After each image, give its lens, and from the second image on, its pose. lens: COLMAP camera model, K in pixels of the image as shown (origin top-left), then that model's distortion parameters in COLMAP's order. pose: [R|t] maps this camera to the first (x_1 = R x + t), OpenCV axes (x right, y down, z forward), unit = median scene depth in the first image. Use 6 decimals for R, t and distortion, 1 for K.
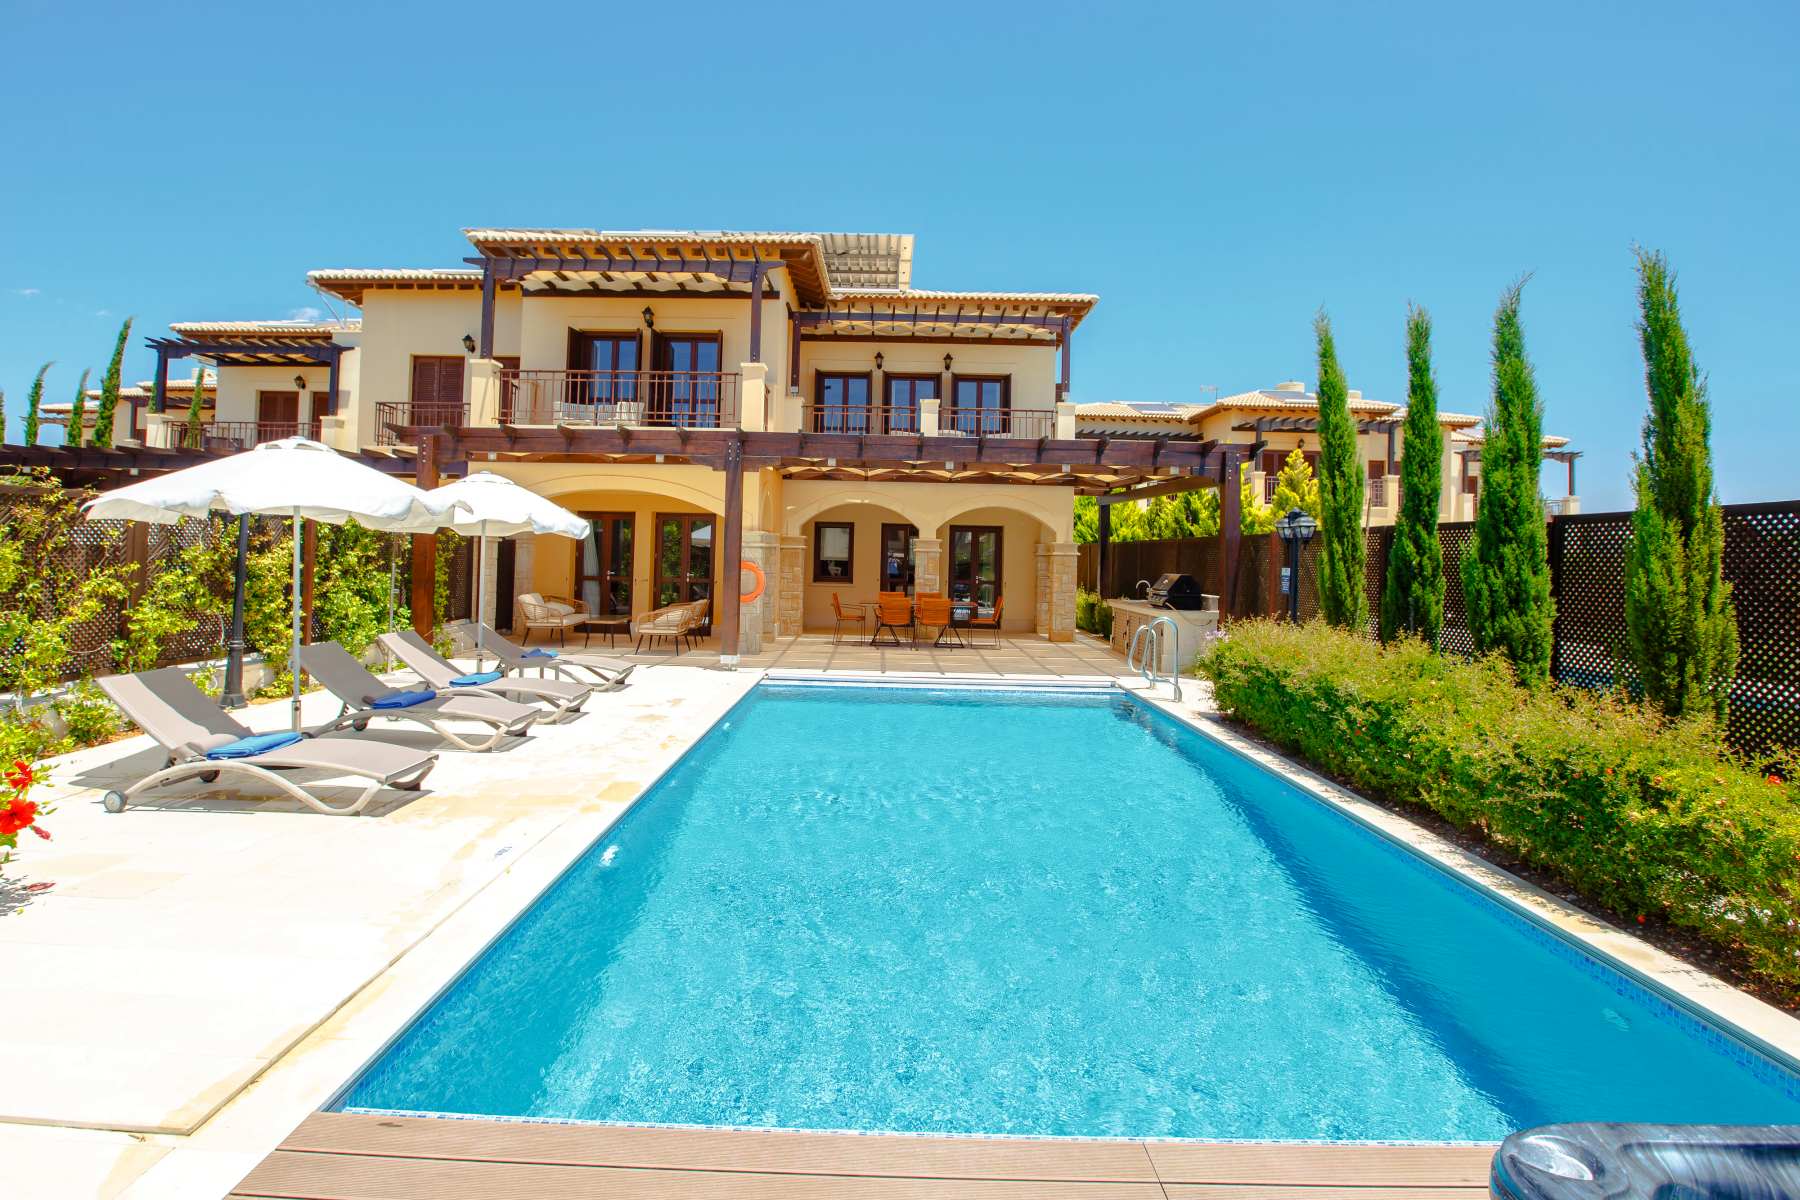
lens RADIAL K [[869.0, 0, 868.5], [0, 869.0, 600.5], [0, 0, 1]] dist [-0.034602, 0.000663]
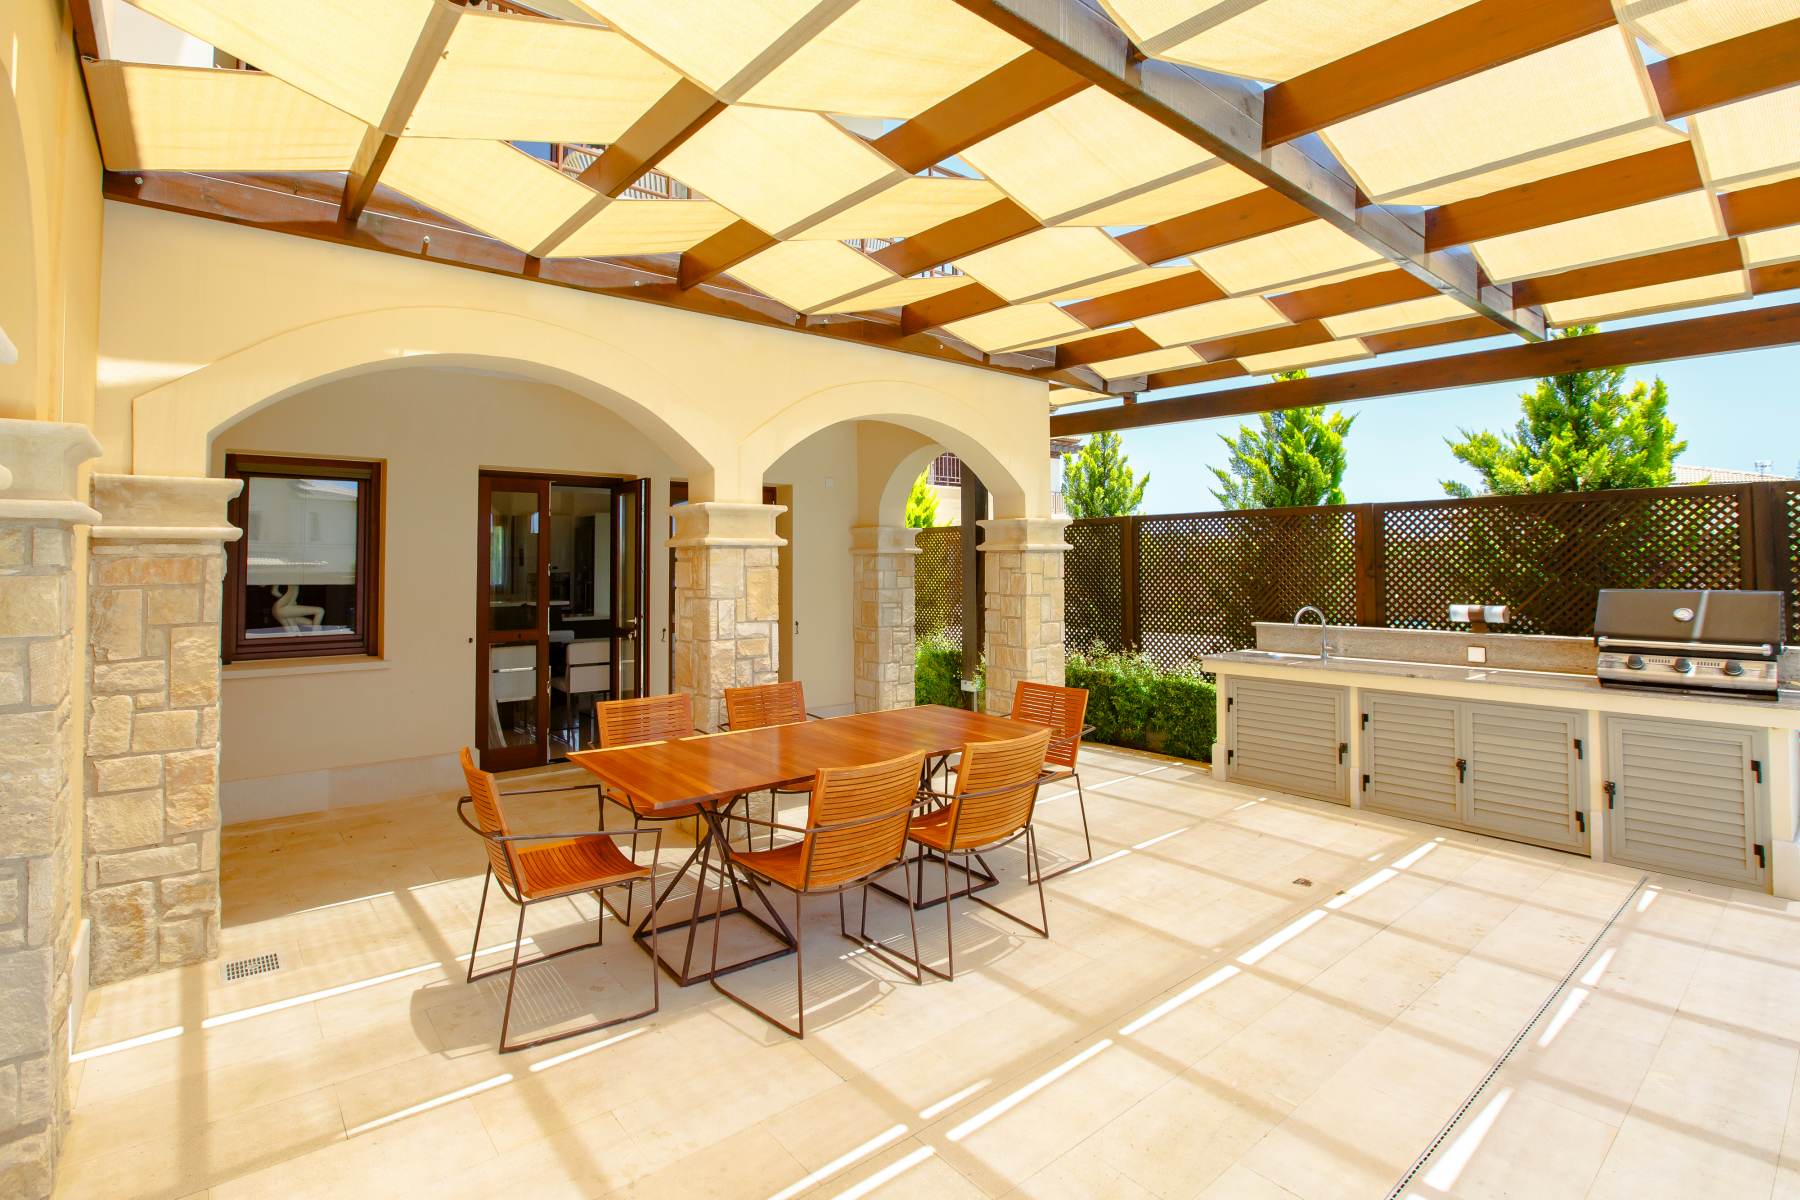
lens RADIAL K [[871.6, 0, 904.6], [0, 871.6, 538.2], [0, 0, 1]] dist [-0.043478, -0.000017]
pose [[0.752586, -0.008215, 0.658442, -0.091137], [0.057937, 0.996870, -0.053784, -0.041560], [-0.655940, 0.078625, 0.750707, 0.774064]]
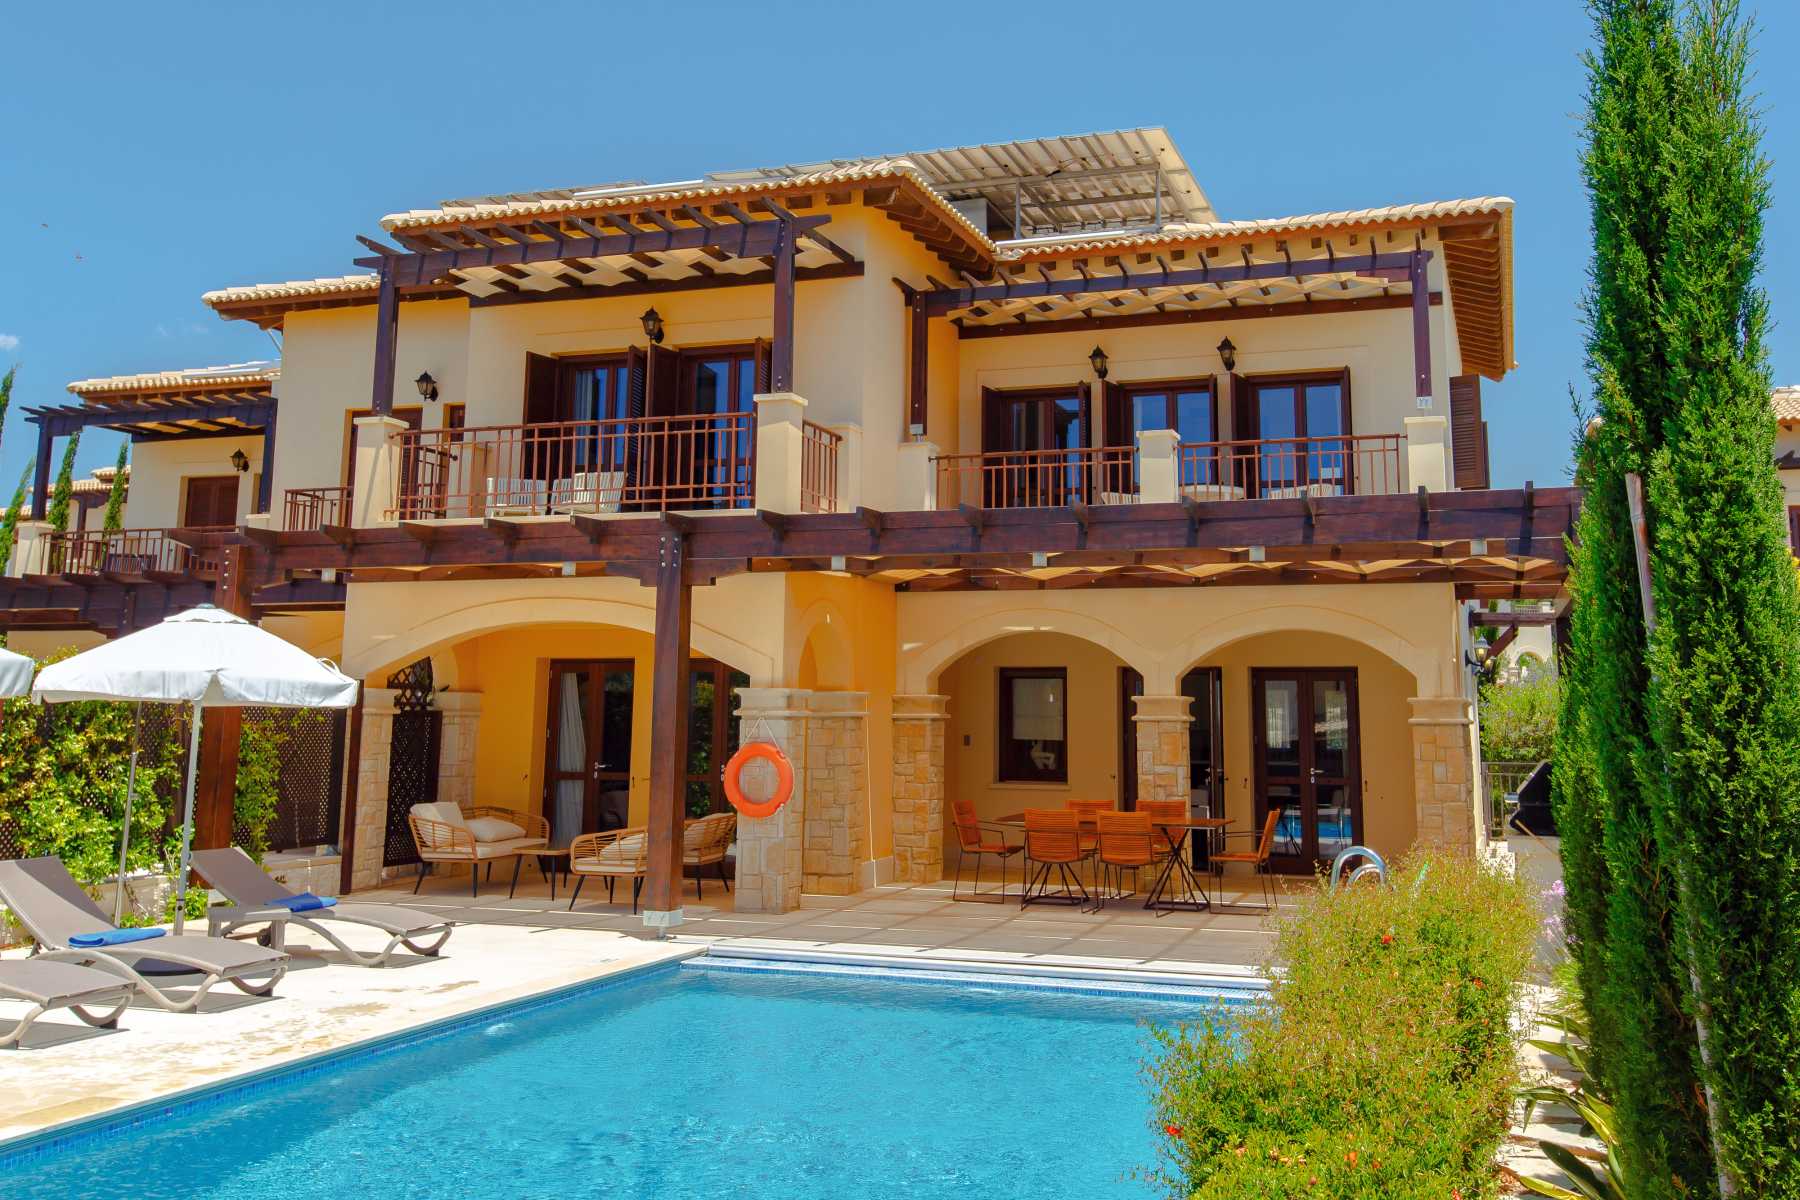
lens RADIAL K [[1714.7, 0, 900.0], [0, 1714.7, 600.0], [0, 0, 1]] dist [0.034853, -0.006917]
pose [[0.947010, -0.036970, -0.319070, 0.259142], [-0.004542, 0.991714, -0.128387, 0.004080], [0.321173, 0.123033, 0.938995, -0.012917]]
